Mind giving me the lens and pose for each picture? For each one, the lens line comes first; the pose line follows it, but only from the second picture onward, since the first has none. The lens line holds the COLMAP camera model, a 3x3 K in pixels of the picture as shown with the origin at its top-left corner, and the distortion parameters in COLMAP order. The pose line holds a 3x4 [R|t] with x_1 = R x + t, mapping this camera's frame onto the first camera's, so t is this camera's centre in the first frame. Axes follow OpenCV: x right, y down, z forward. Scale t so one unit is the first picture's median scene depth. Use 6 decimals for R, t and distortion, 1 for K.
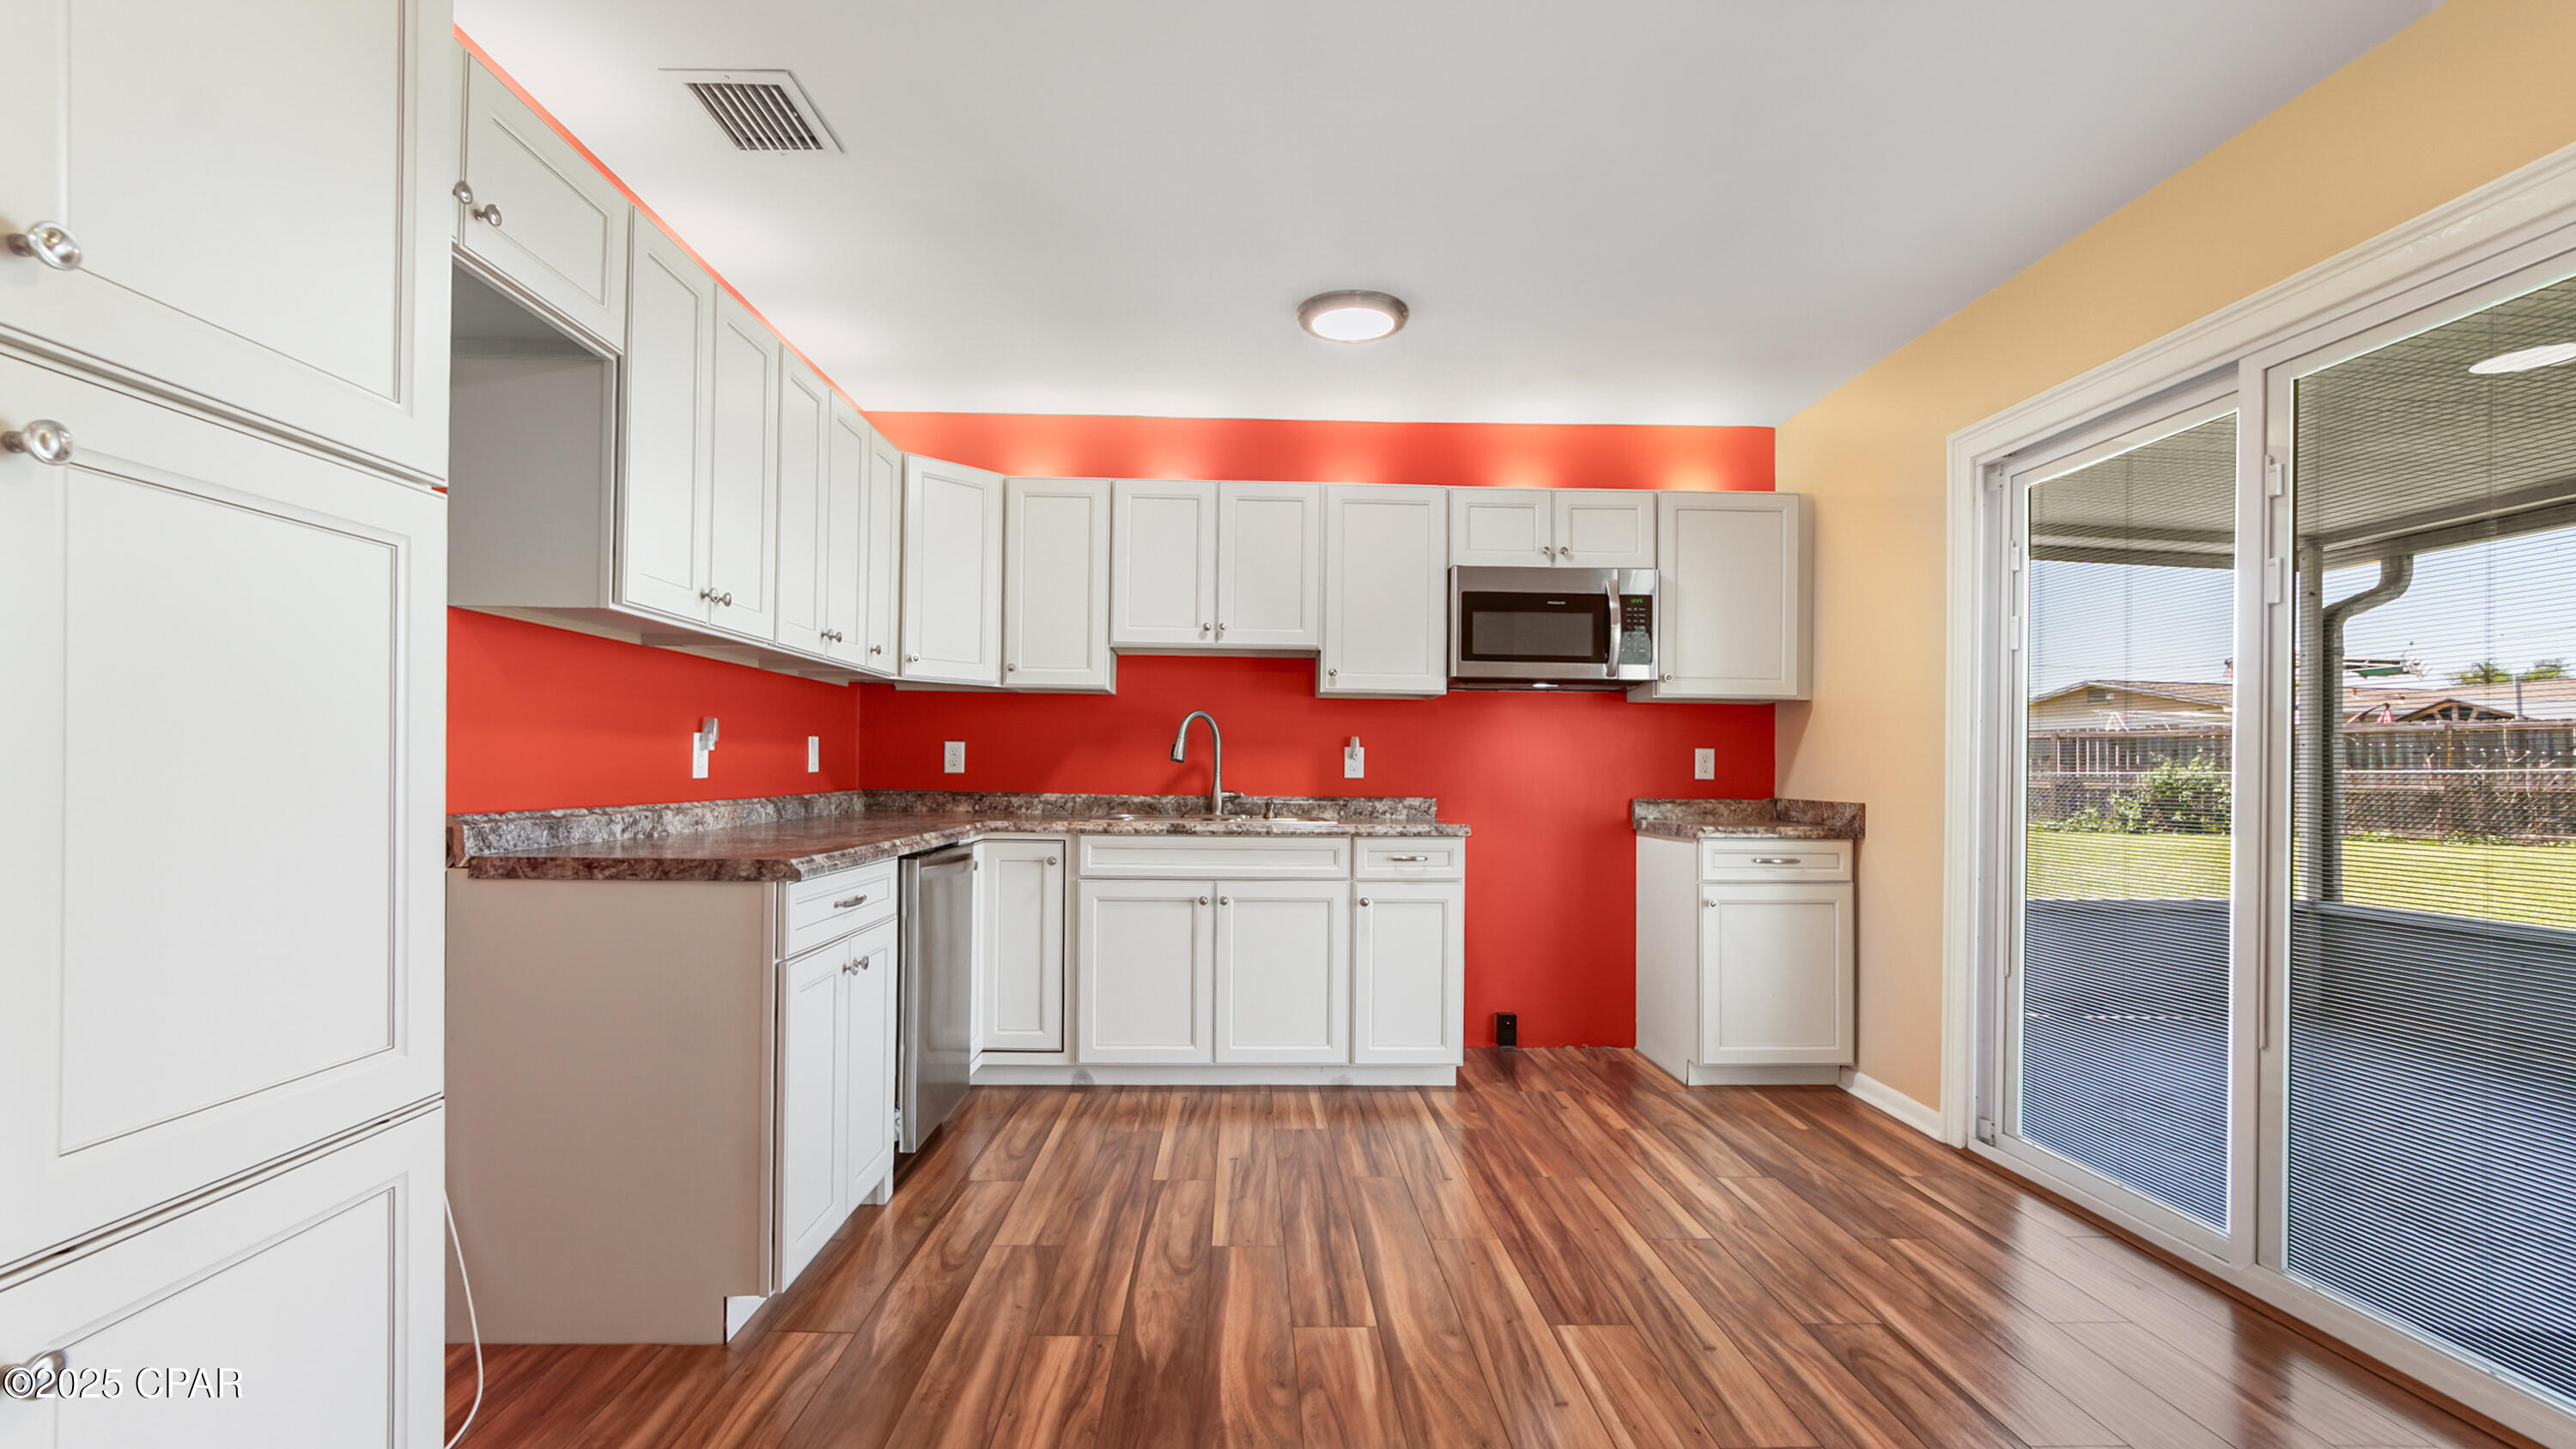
lens RADIAL K [[1142.5, 0, 1291.0], [0, 1142.5, 772.5], [0, 0, 1]] dist [0.006016, 0.001621]
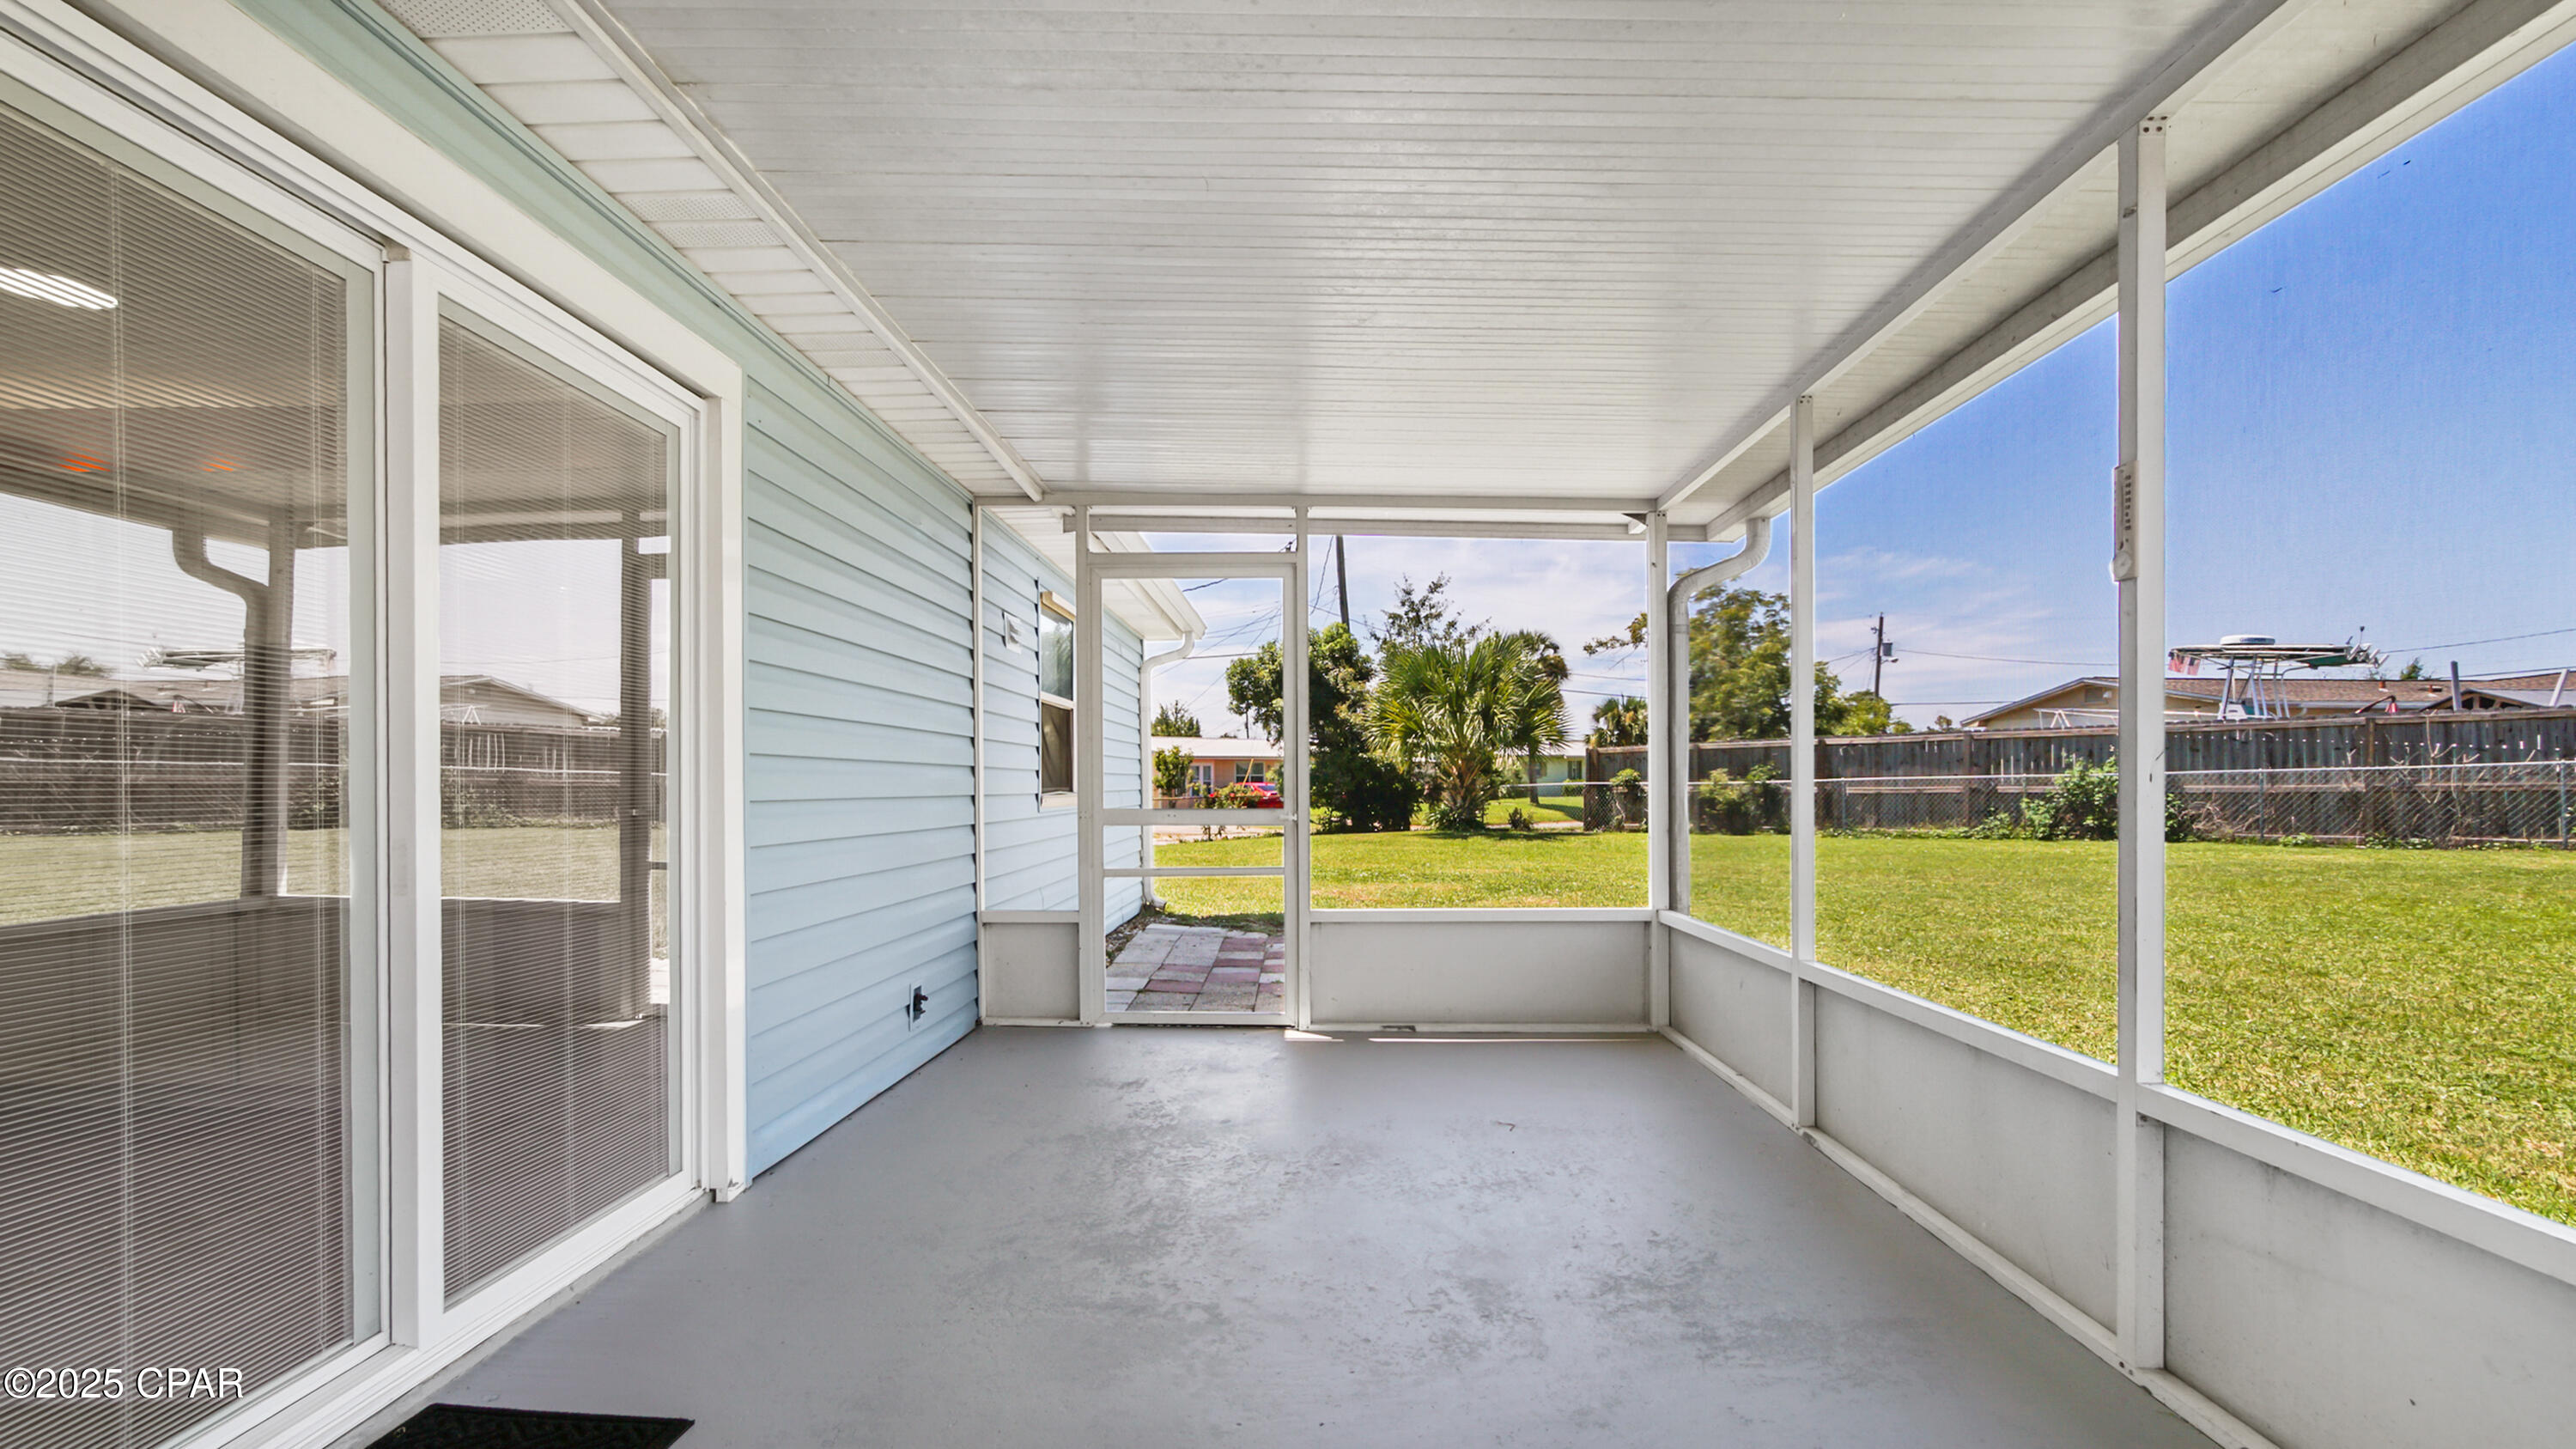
lens RADIAL K [[1142.8, 0, 1287.6], [0, 1142.8, 790.8], [0, 0, 1]] dist [0.006016, 0.001621]
pose [[0.996718, -0.013963, -0.079734, 0.196929], [0.014106, 0.999900, 0.001231, 0.003143], [0.079709, -0.002351, 0.996815, 0.018655]]
